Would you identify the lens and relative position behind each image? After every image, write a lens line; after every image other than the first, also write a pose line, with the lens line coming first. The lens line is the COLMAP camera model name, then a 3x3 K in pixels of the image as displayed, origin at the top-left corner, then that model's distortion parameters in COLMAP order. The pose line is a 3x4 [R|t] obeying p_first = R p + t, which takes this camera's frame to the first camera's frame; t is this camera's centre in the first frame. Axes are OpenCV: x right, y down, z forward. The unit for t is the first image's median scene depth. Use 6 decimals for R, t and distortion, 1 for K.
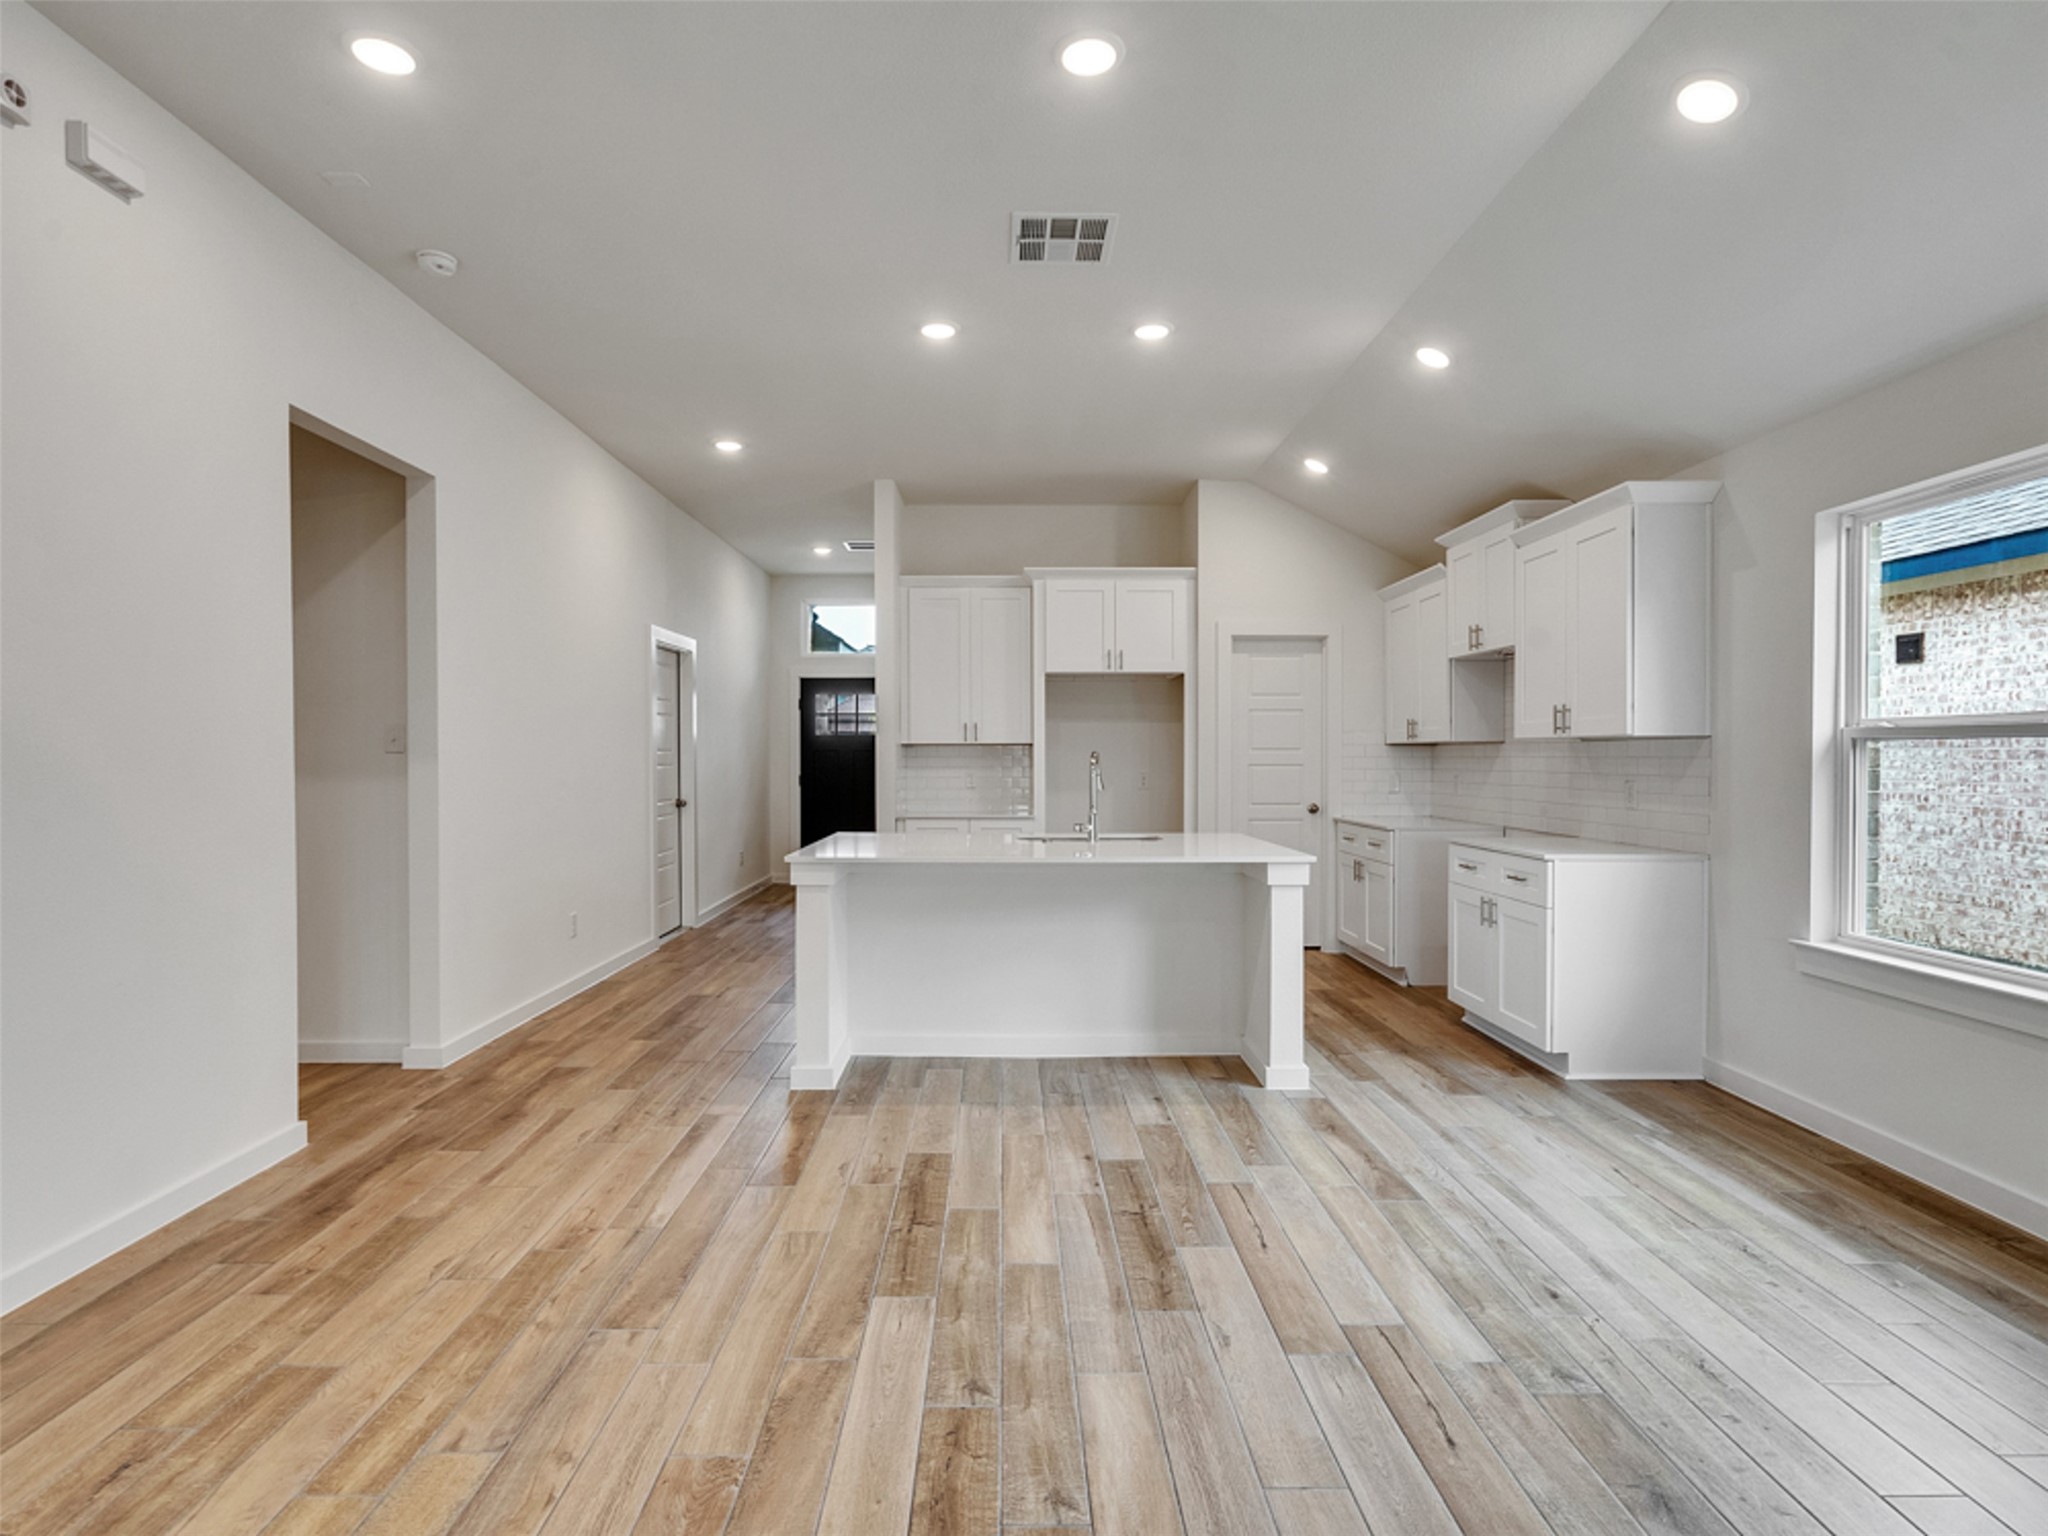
lens RADIAL K [[1046.2, 0, 1008.3], [0, 1046.2, 762.5], [0, 0, 1]] dist [-0.006474, 0.003105]
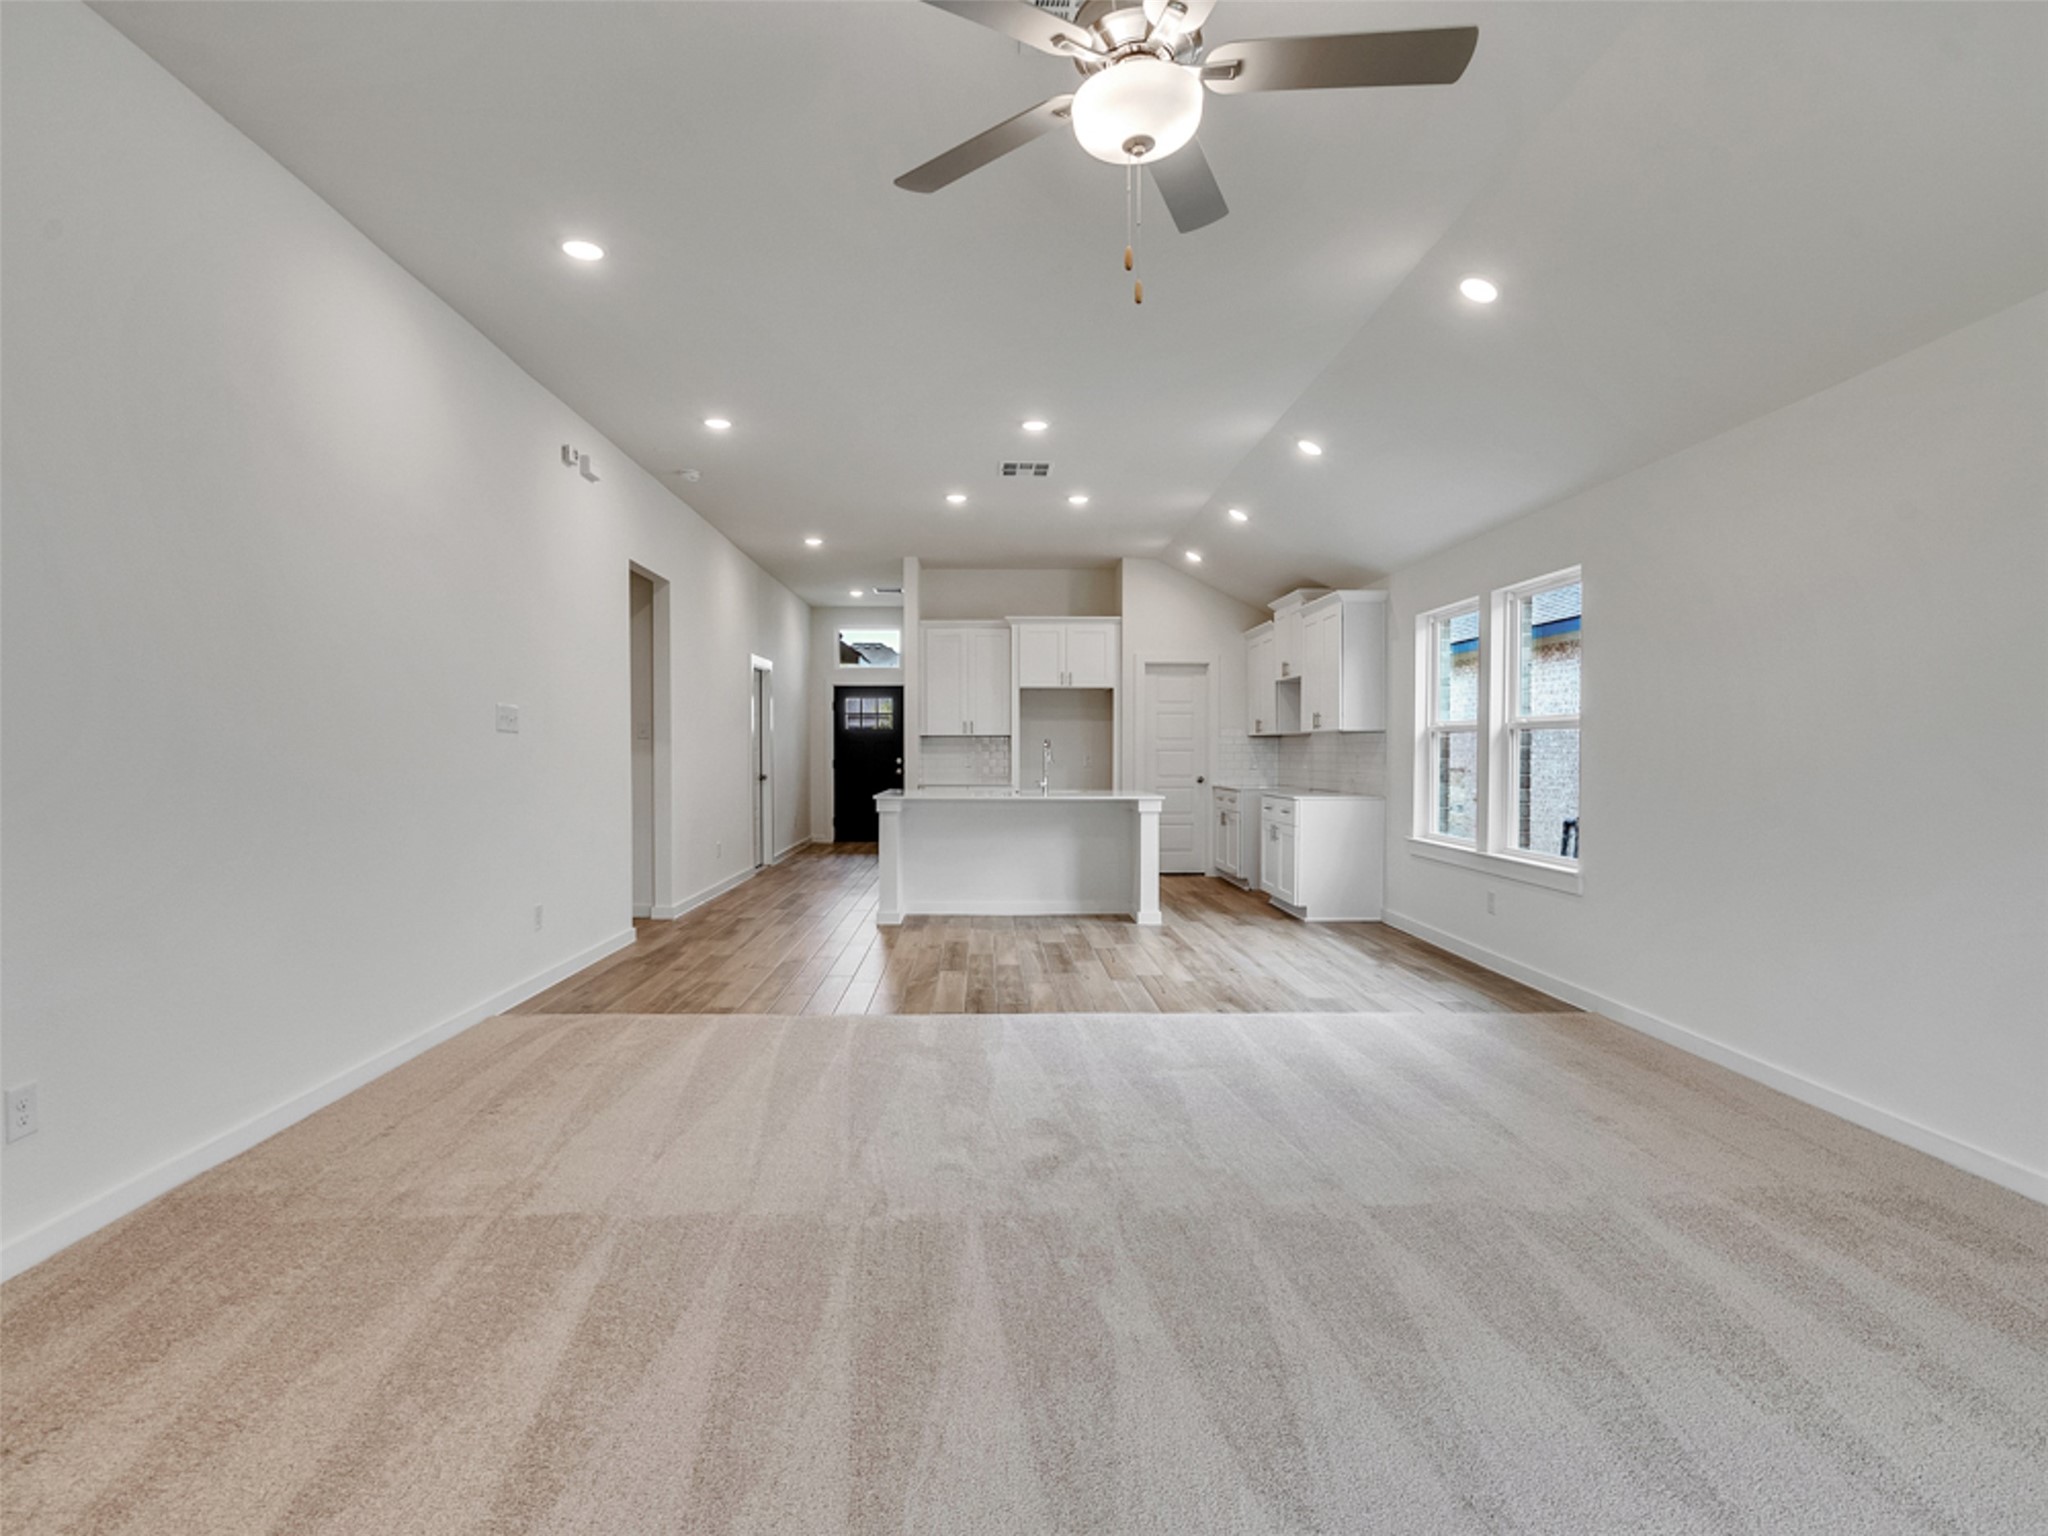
lens RADIAL K [[1046.2, 0, 1006.3], [0, 1046.2, 760.9], [0, 0, 1]] dist [-0.006474, 0.003105]
pose [[0.999860, 0.001419, 0.016650, -0.012392], [-0.001477, 0.999993, 0.003424, 0.020934], [-0.016645, -0.003448, 0.999856, -0.771260]]
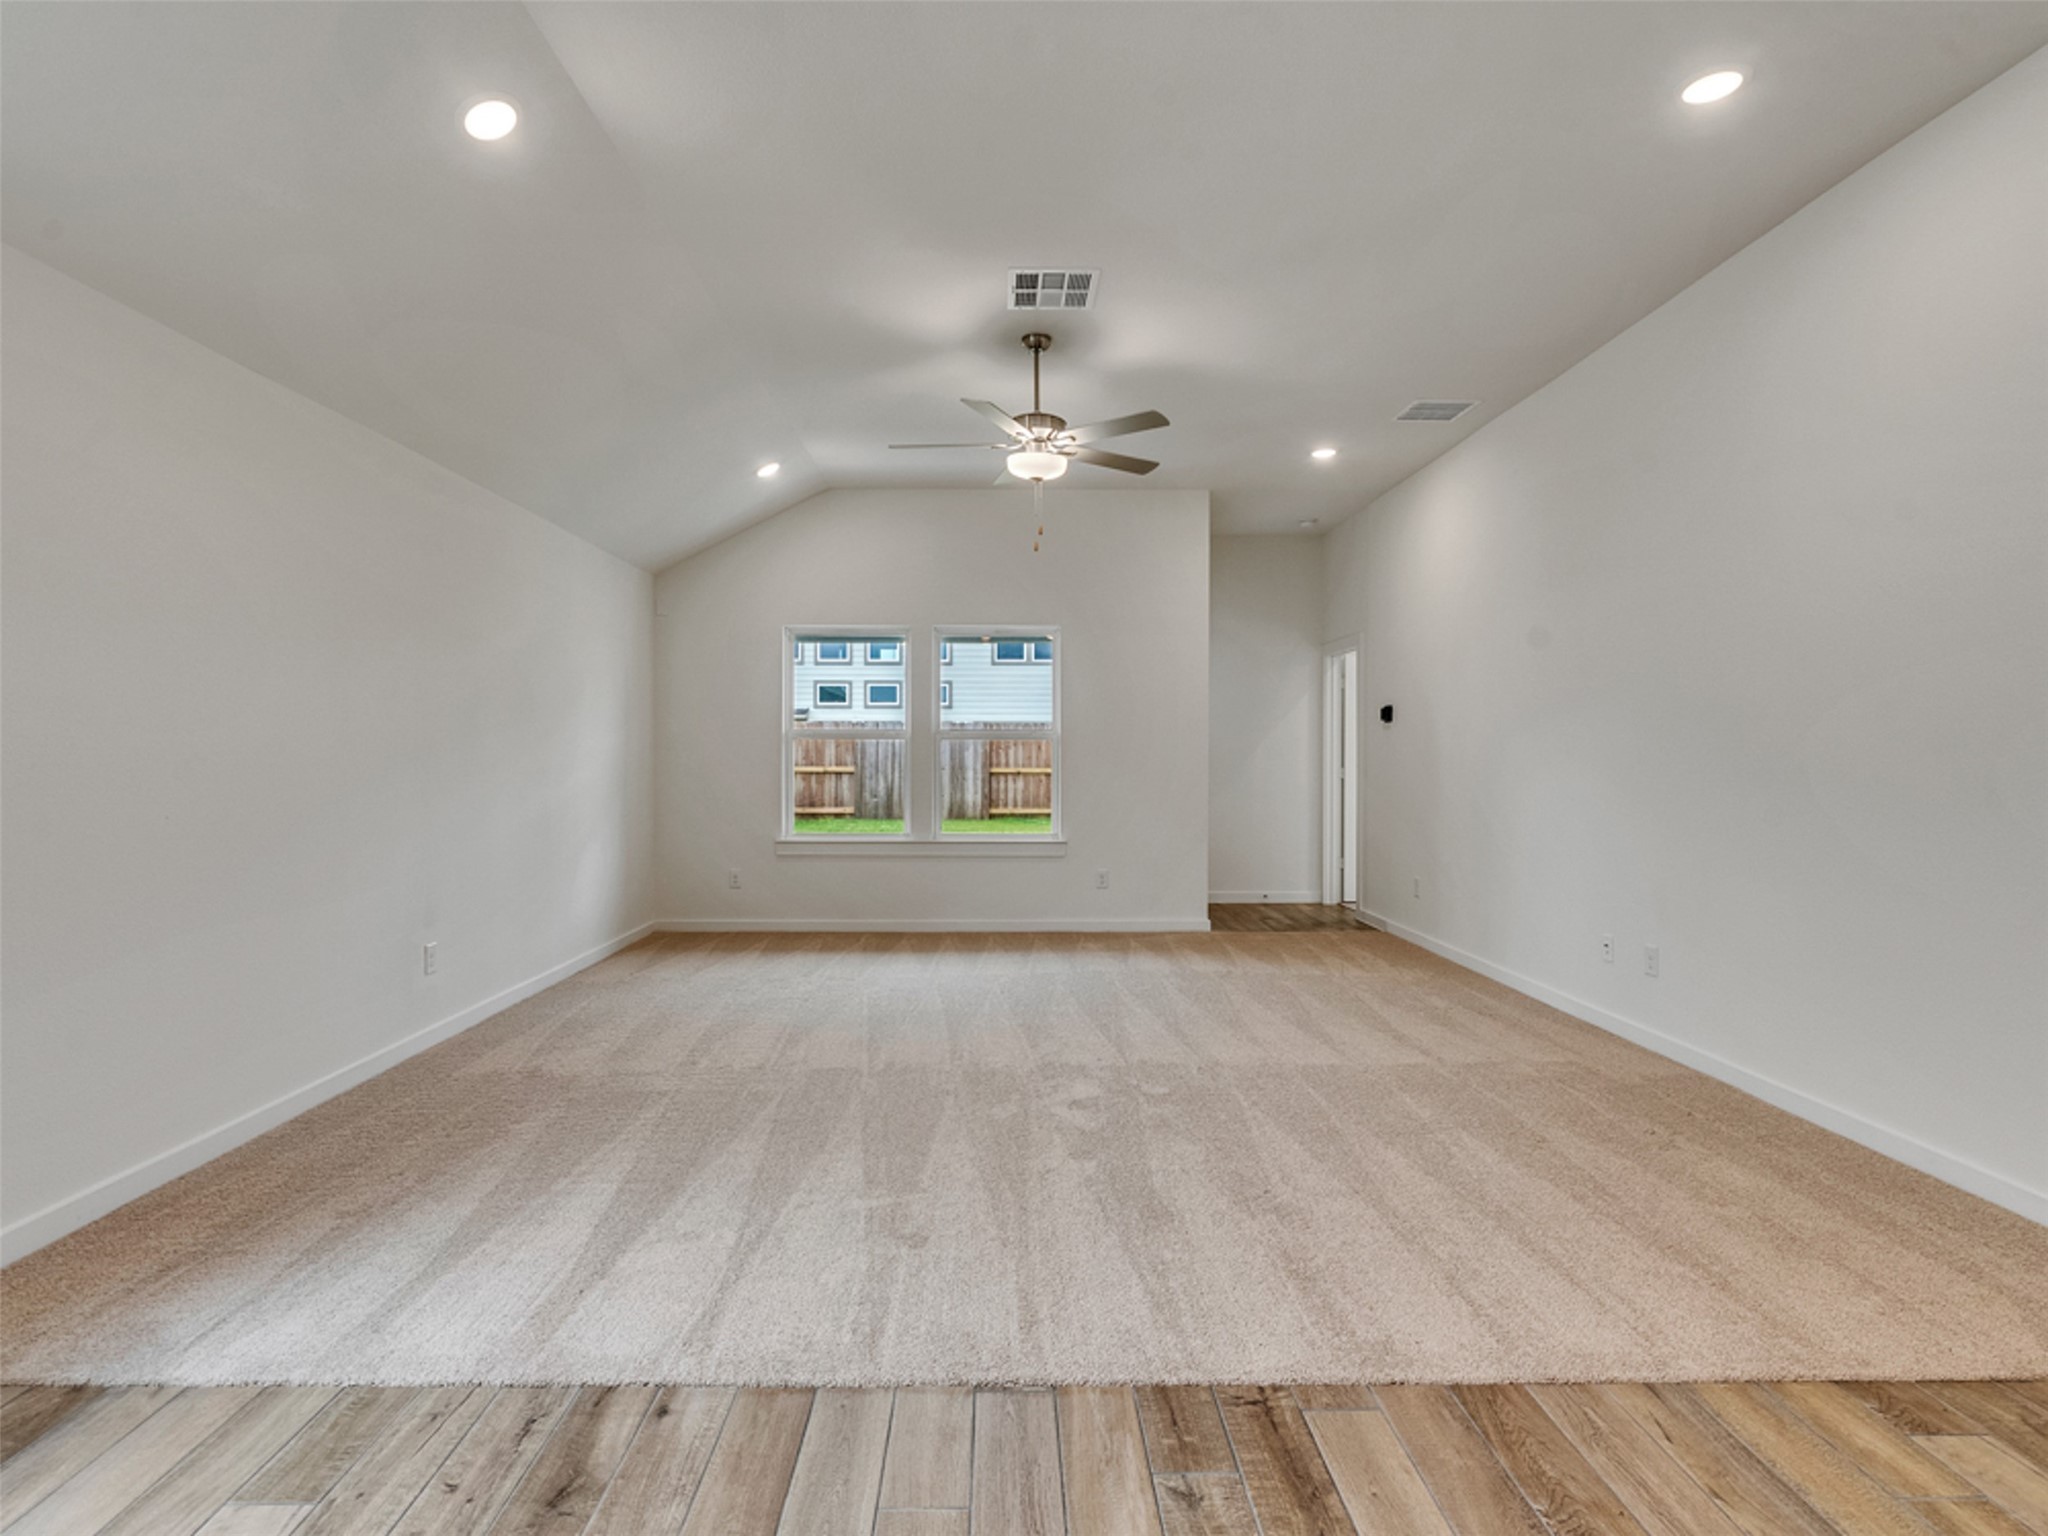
lens RADIAL K [[1046.2, 0, 1005.0], [0, 1046.2, 764.1], [0, 0, 1]] dist [-0.006474, 0.003105]
pose [[-0.999999, -0.000994, -0.000937, 0.091700], [-0.001008, 0.999886, 0.015046, 0.008506], [0.000922, 0.015047, -0.999886, 0.819991]]
